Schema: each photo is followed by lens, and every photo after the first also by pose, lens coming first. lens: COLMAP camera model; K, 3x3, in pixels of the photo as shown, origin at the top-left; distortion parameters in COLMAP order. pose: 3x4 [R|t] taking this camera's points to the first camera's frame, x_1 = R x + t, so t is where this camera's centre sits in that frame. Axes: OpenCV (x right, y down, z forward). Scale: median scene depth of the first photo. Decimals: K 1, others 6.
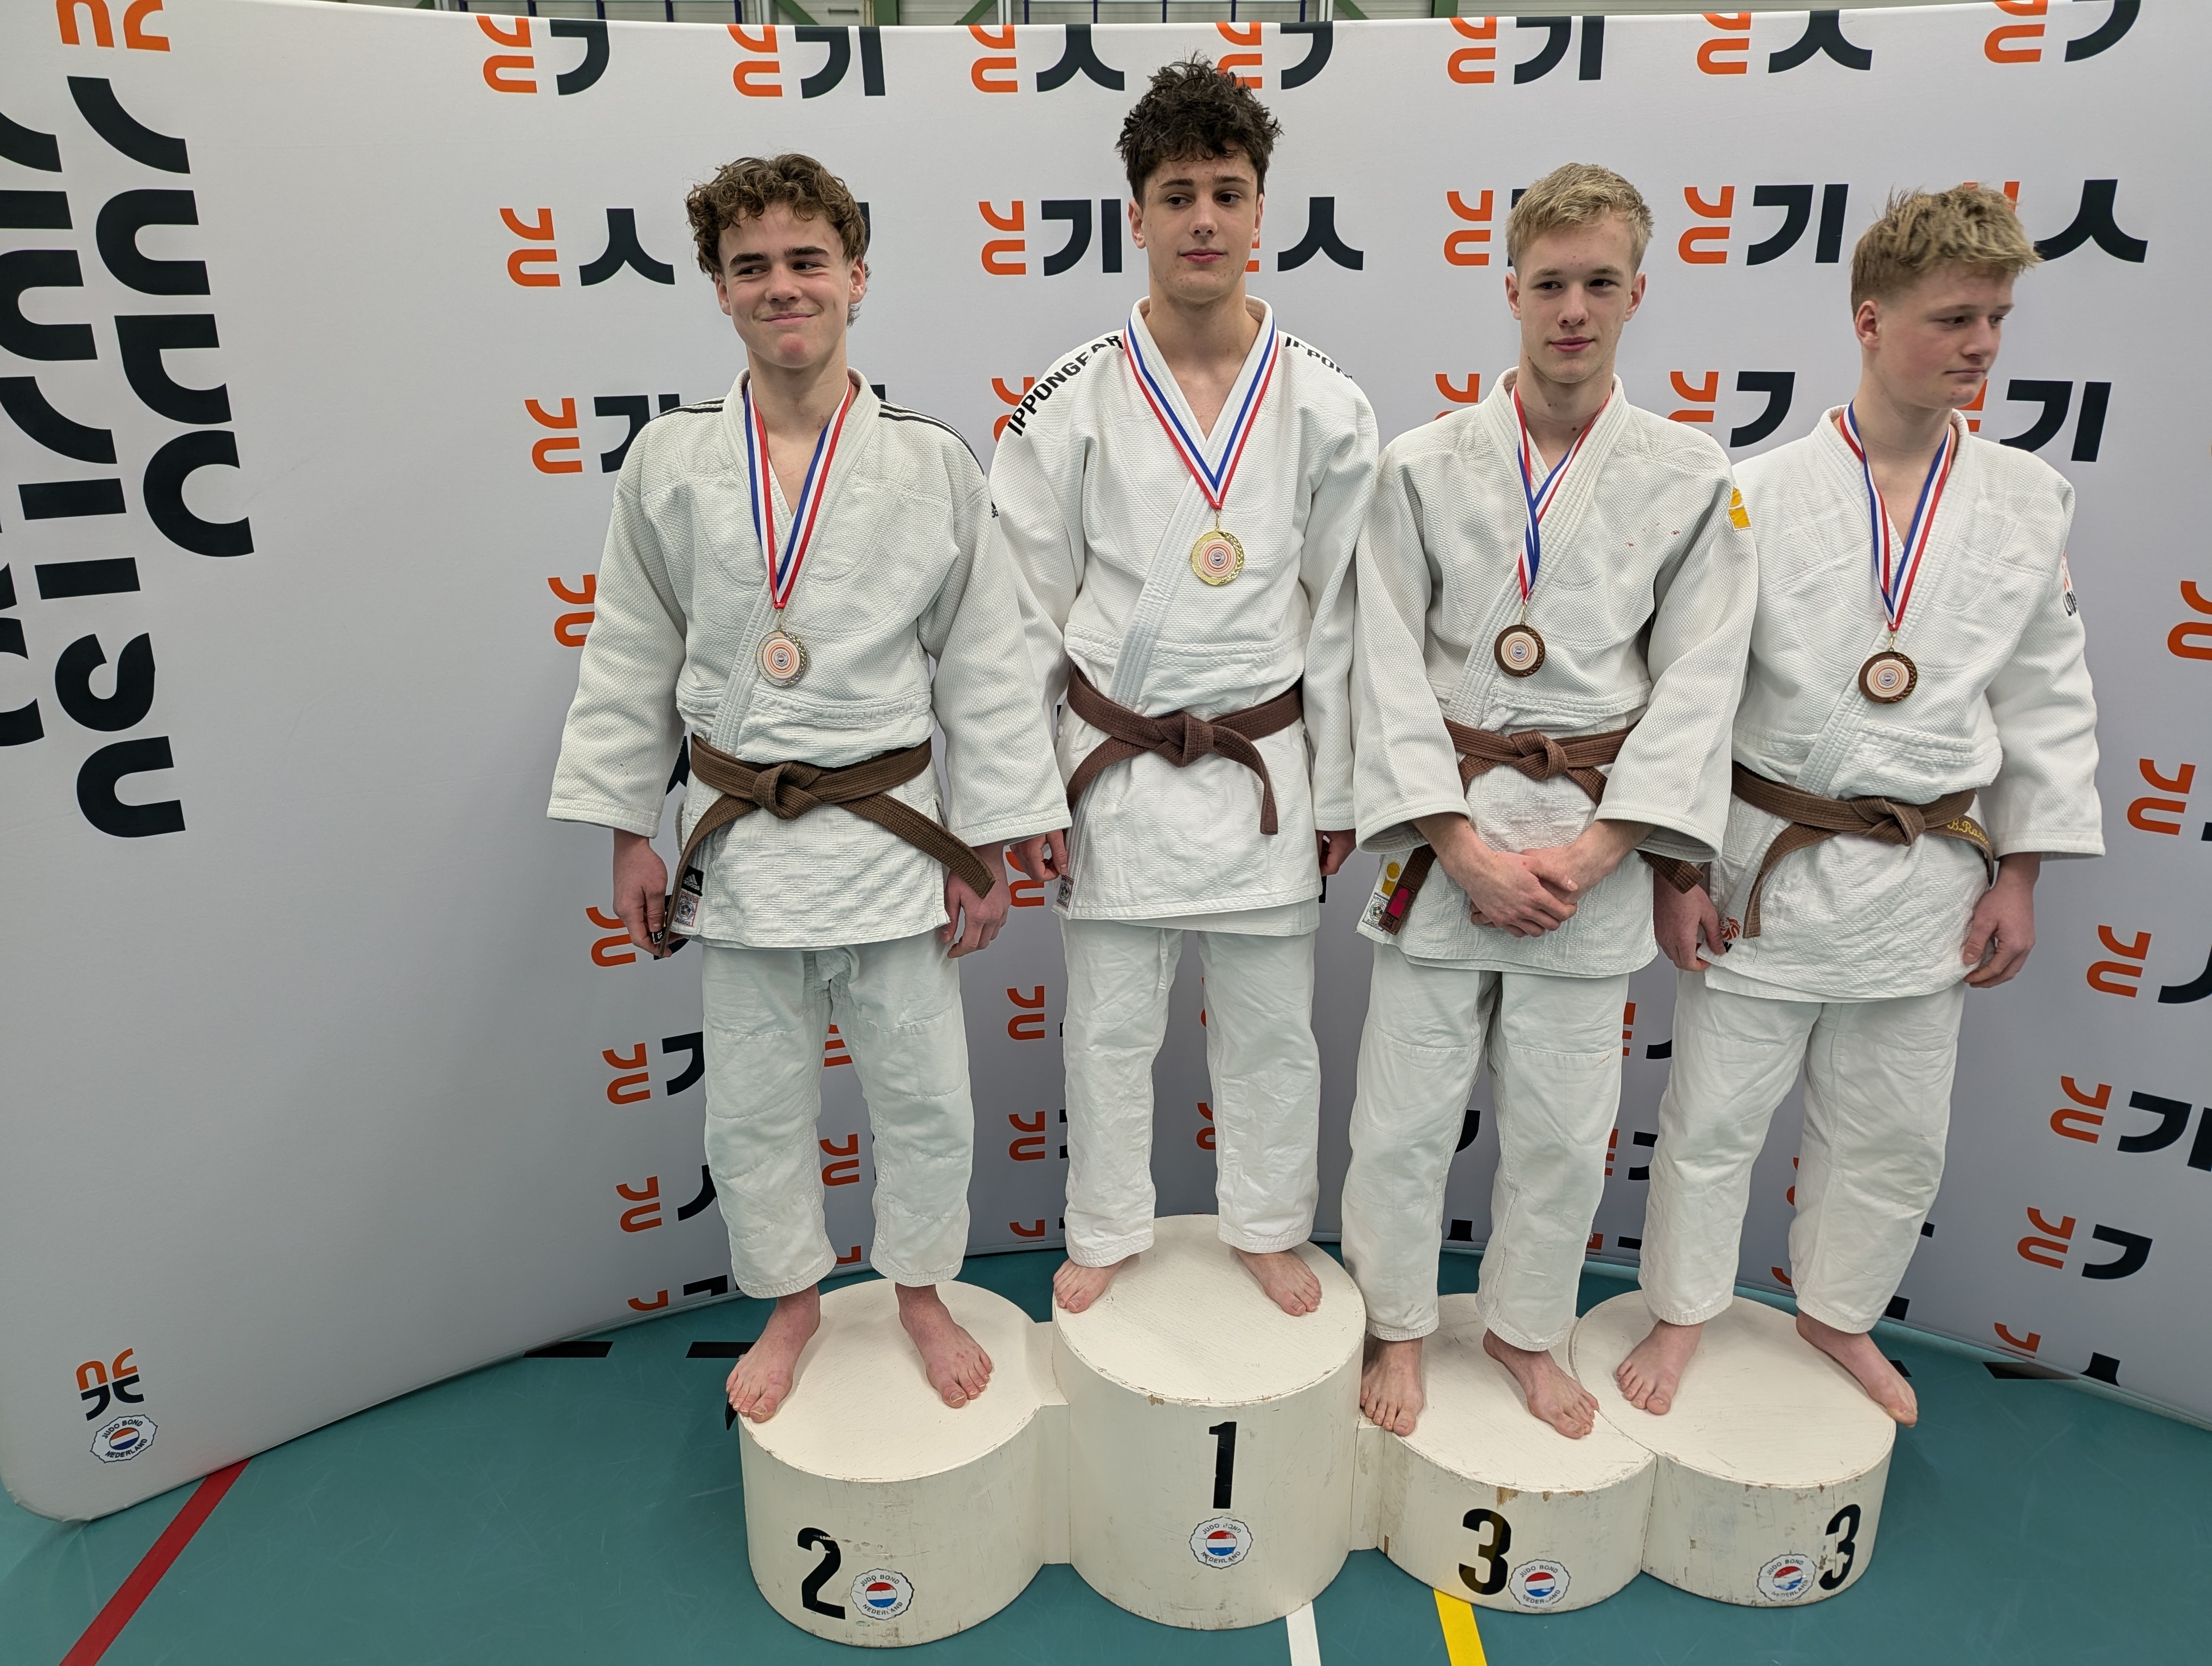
lens RADIAL K [[1463.3, 0, 1088.3], [0, 1463.3, 816.5], [0, 0, 1]] dist [0.039055, -0.025843]
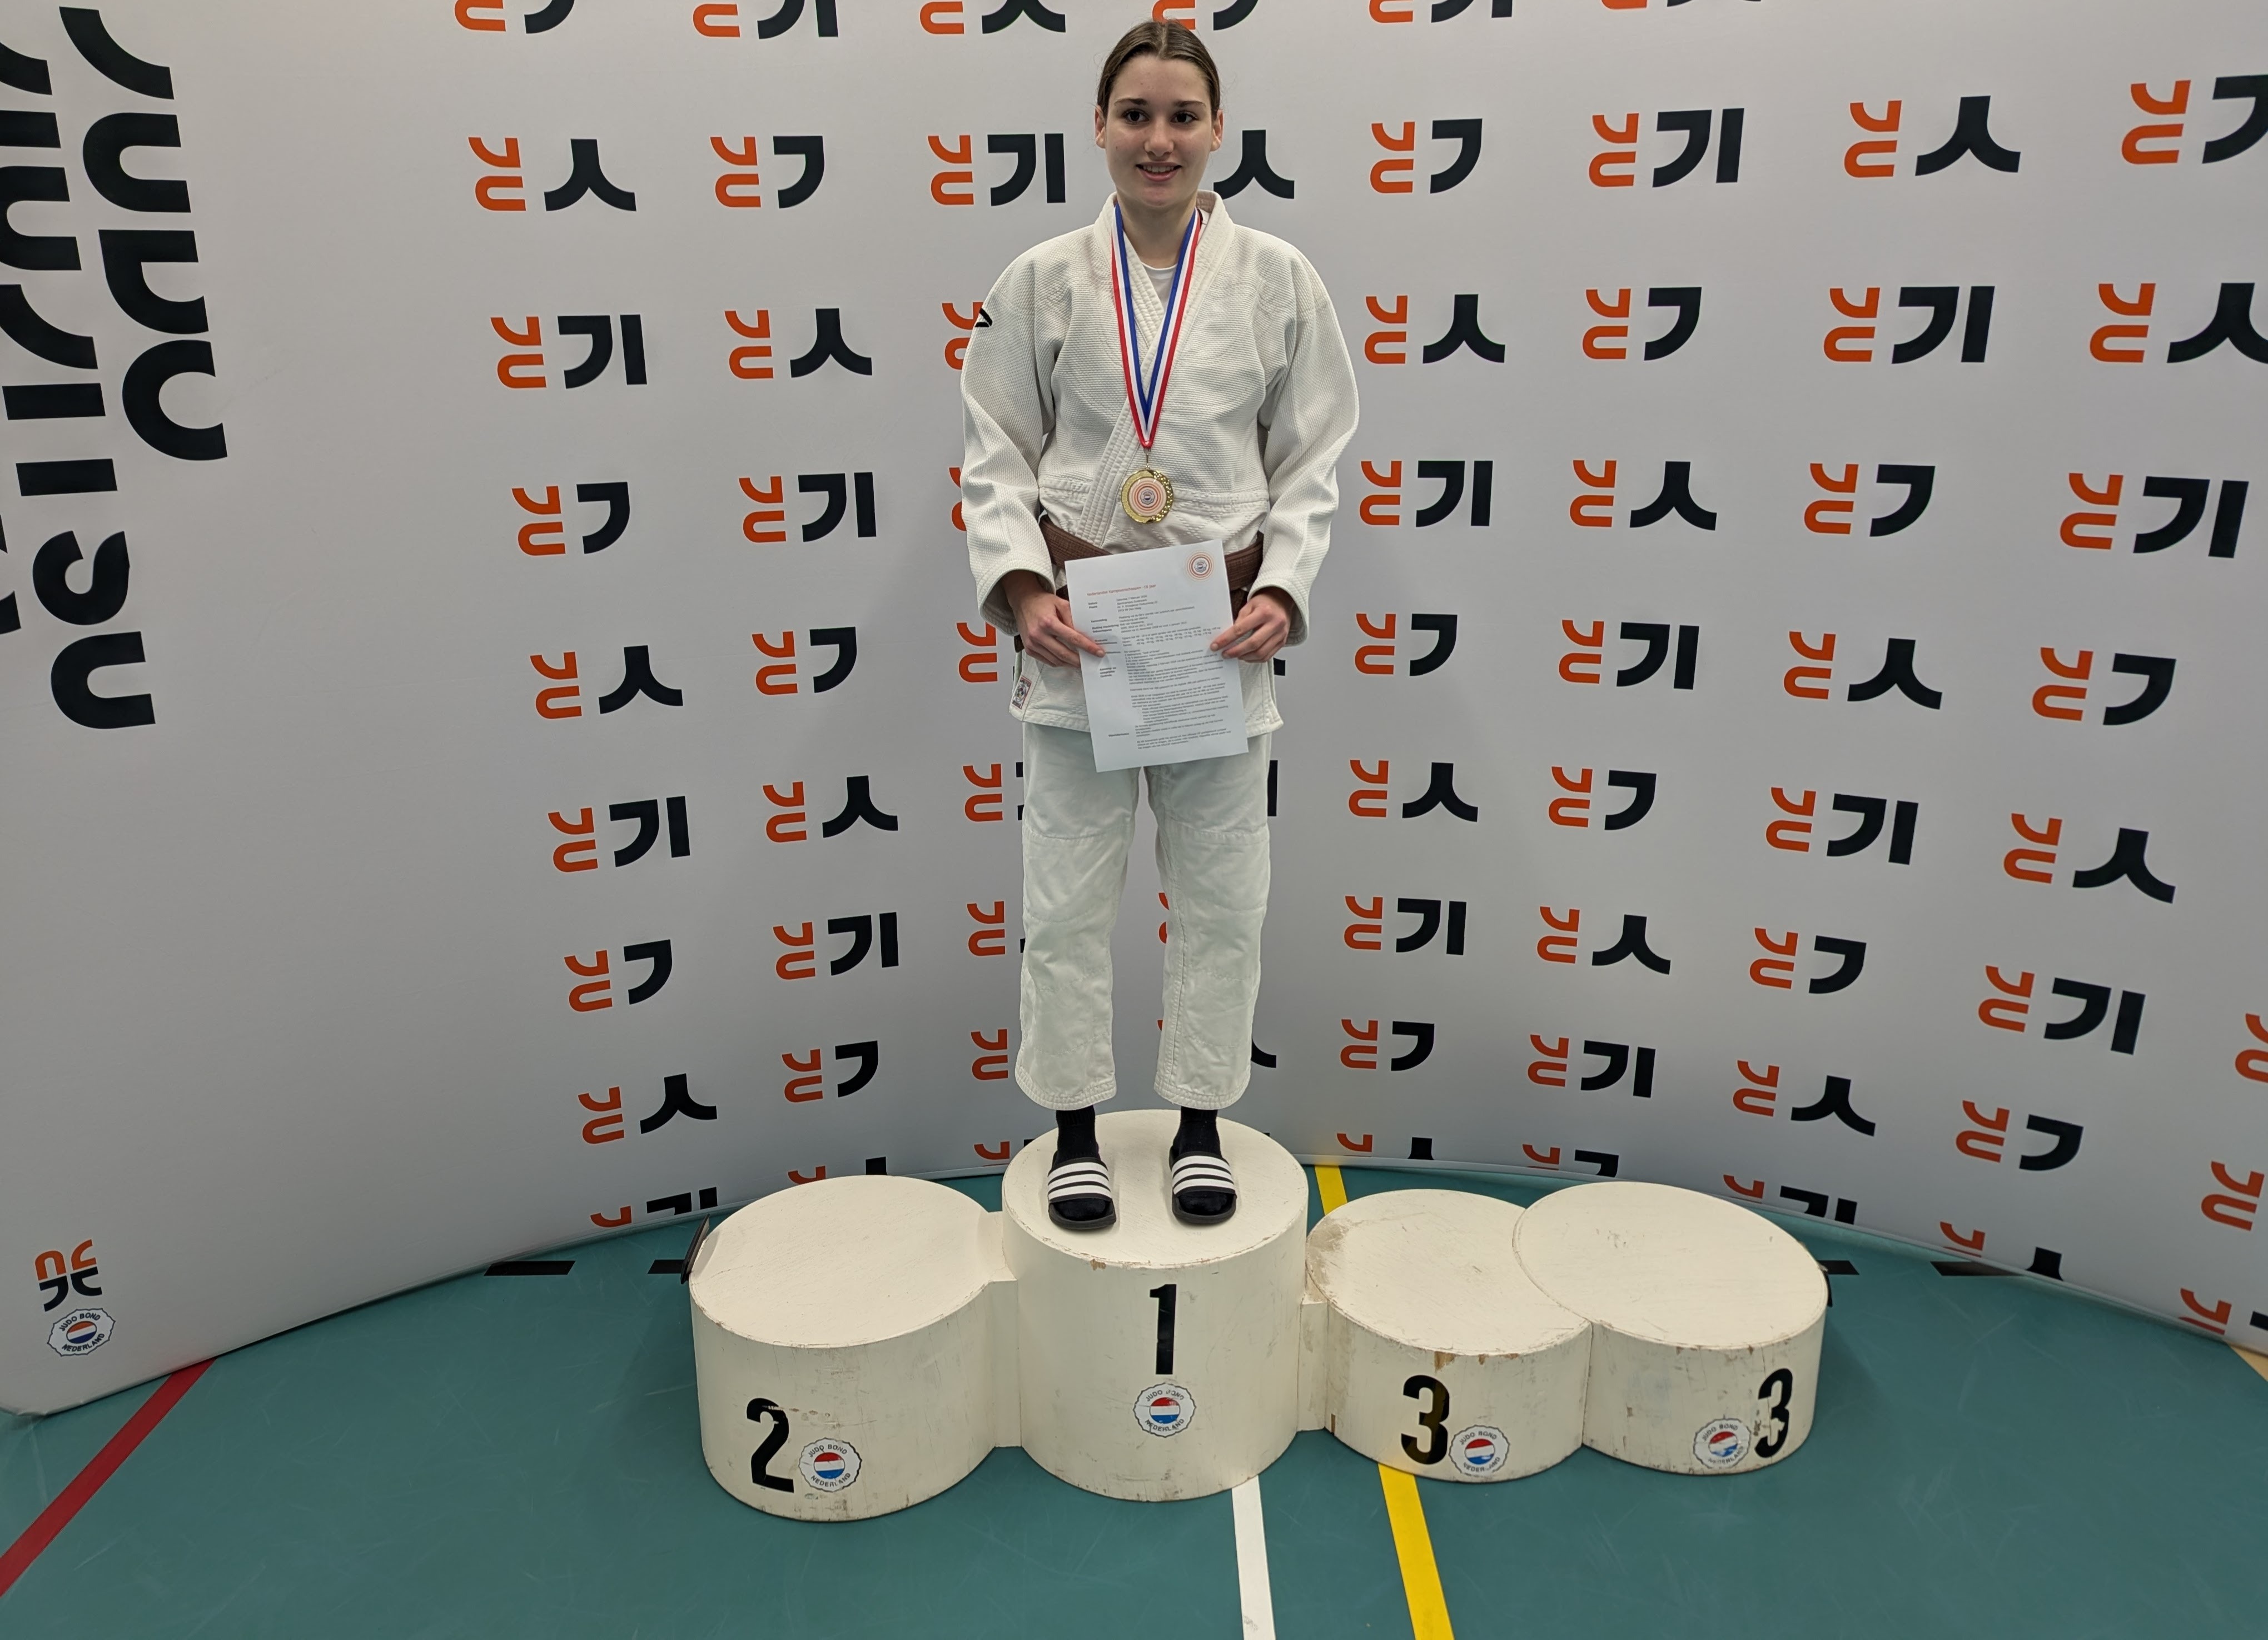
lens RADIAL K [[1525.9, 0, 1129.4], [0, 1525.9, 812.0], [0, 0, 1]] dist [0.038883, -0.031037]
pose [[0.999914, -0.009344, 0.009193, 0.057721], [0.009812, 0.998589, -0.052183, 0.130162], [-0.008692, 0.052269, 0.998595, -0.075516]]
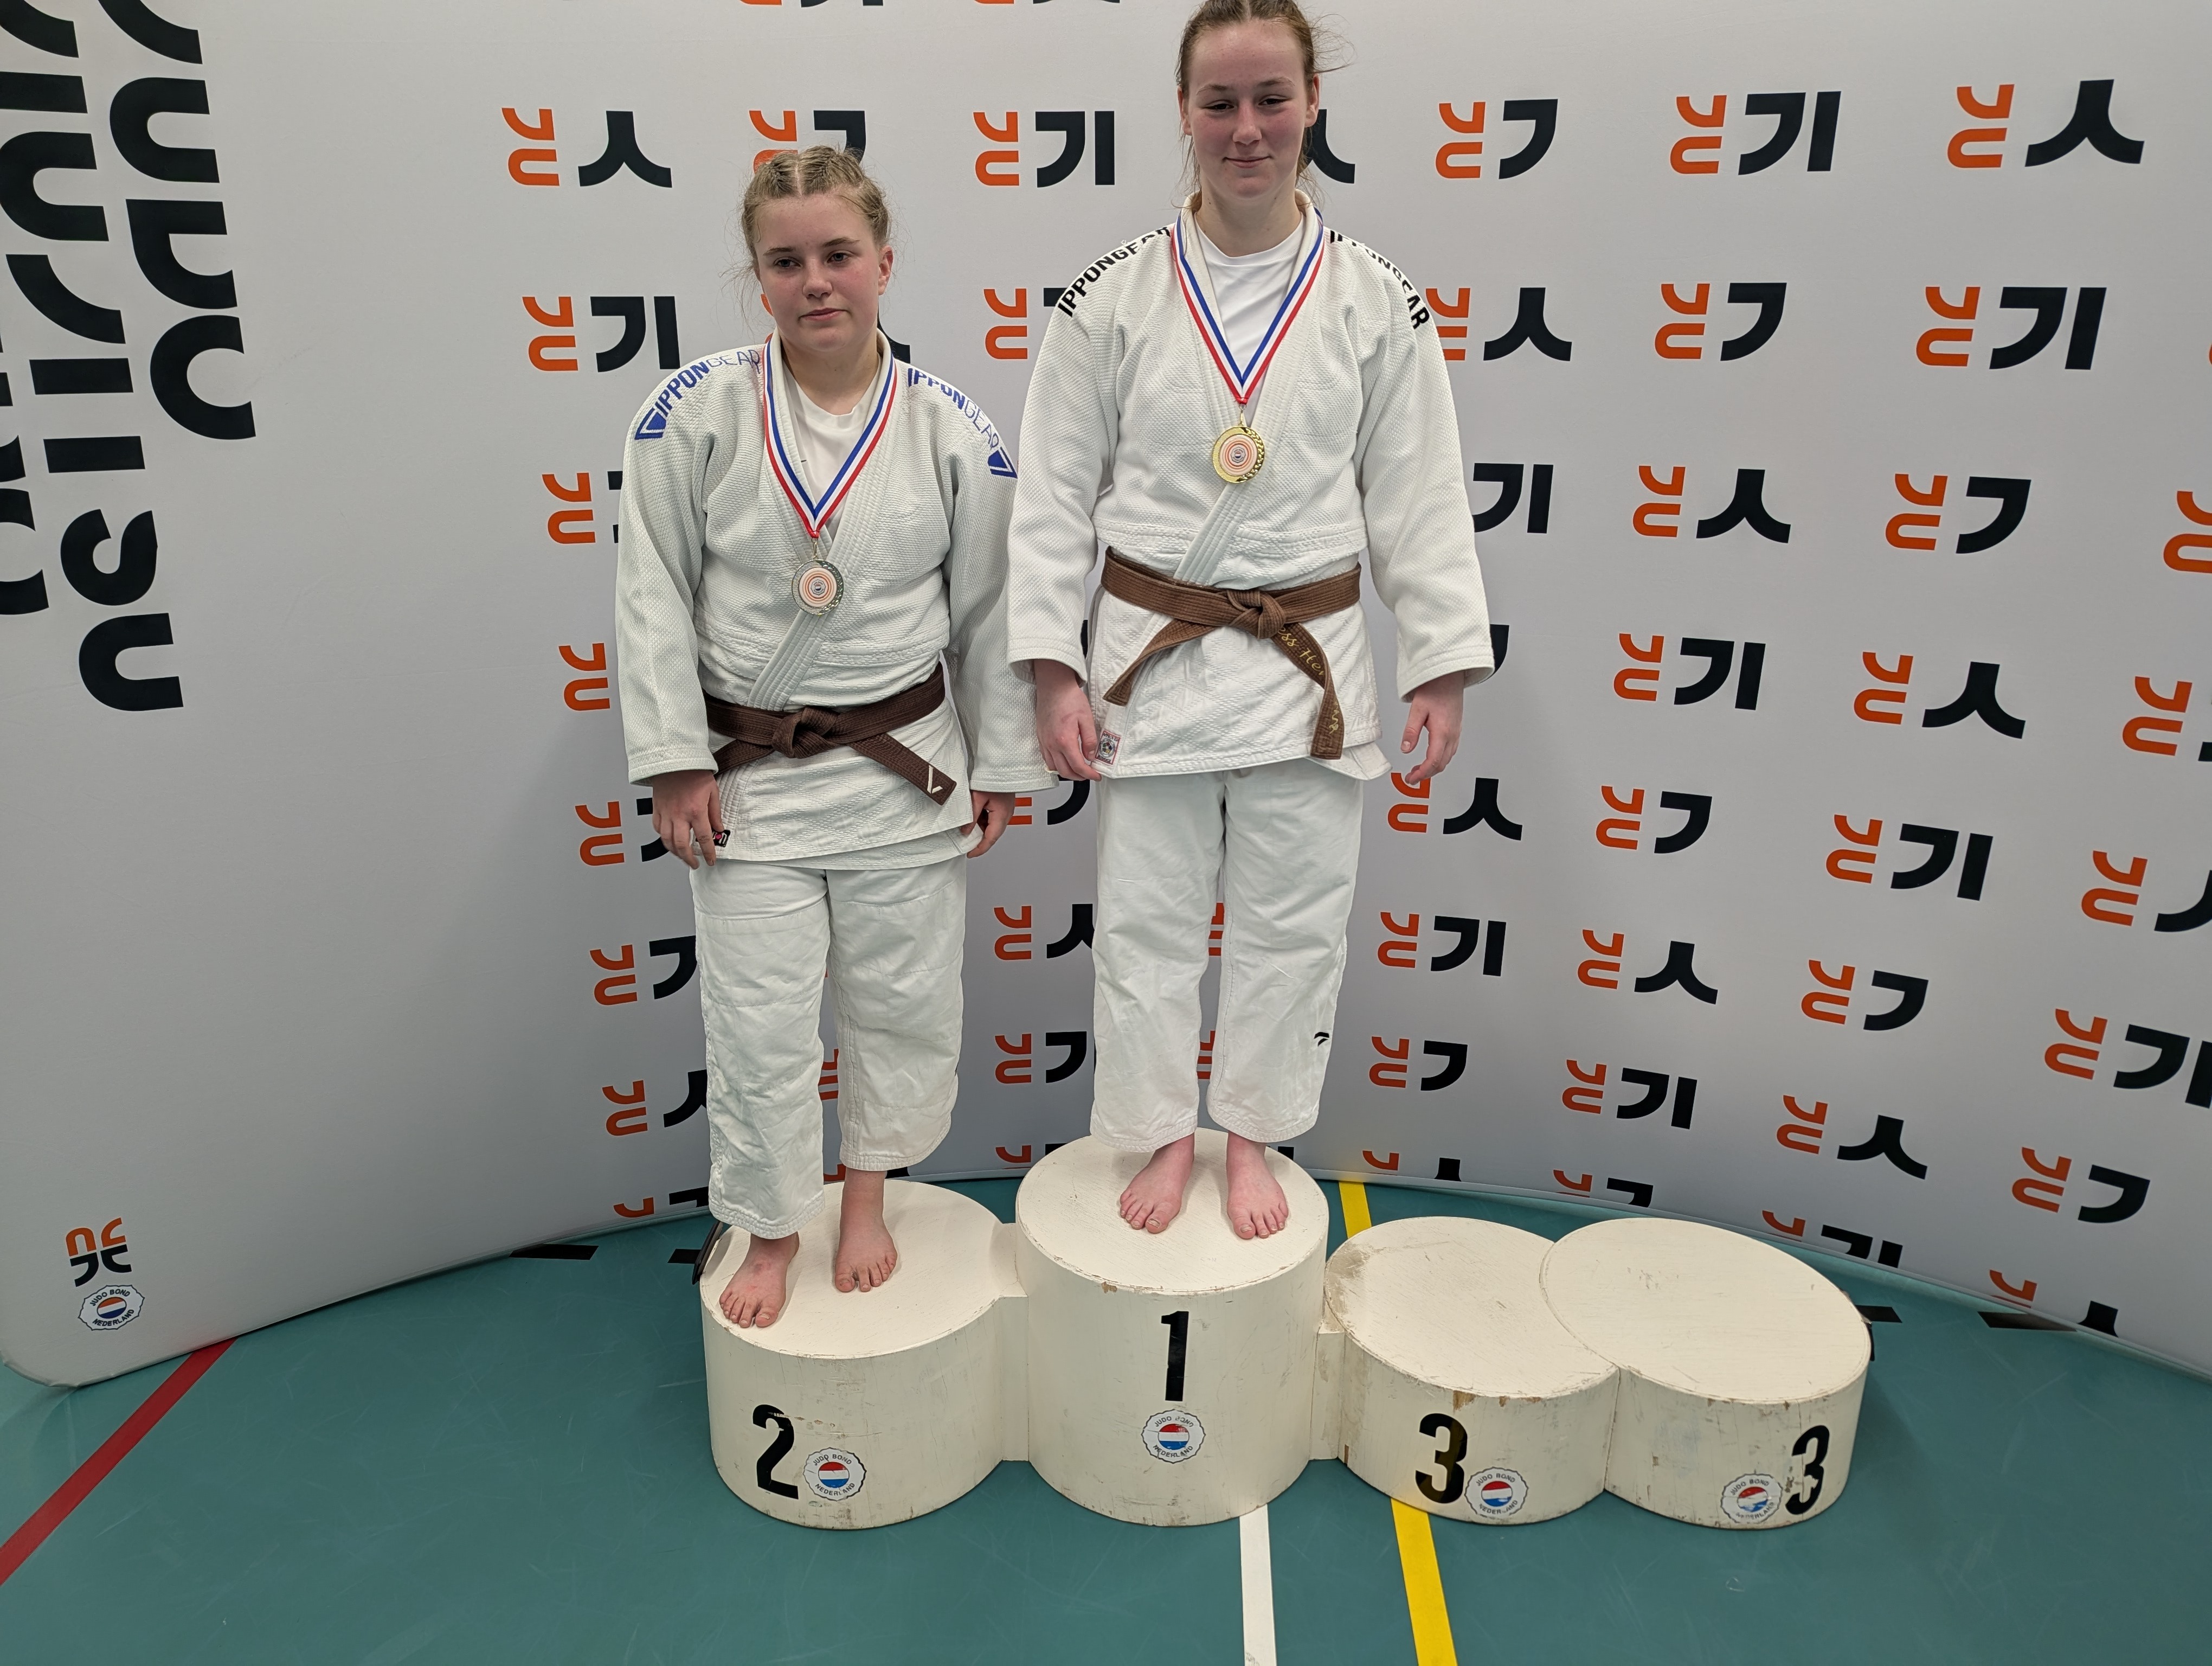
lens RADIAL K [[1463.3, 0, 1113.9], [0, 1463.3, 844.1], [0, 0, 1]] dist [0.039055, -0.025843]
pose [[0.999044, 0.022565, -0.037436, 0.075256], [-0.023112, 0.999631, -0.014243, 0.102928], [0.037101, 0.015095, 0.999198, -0.002526]]
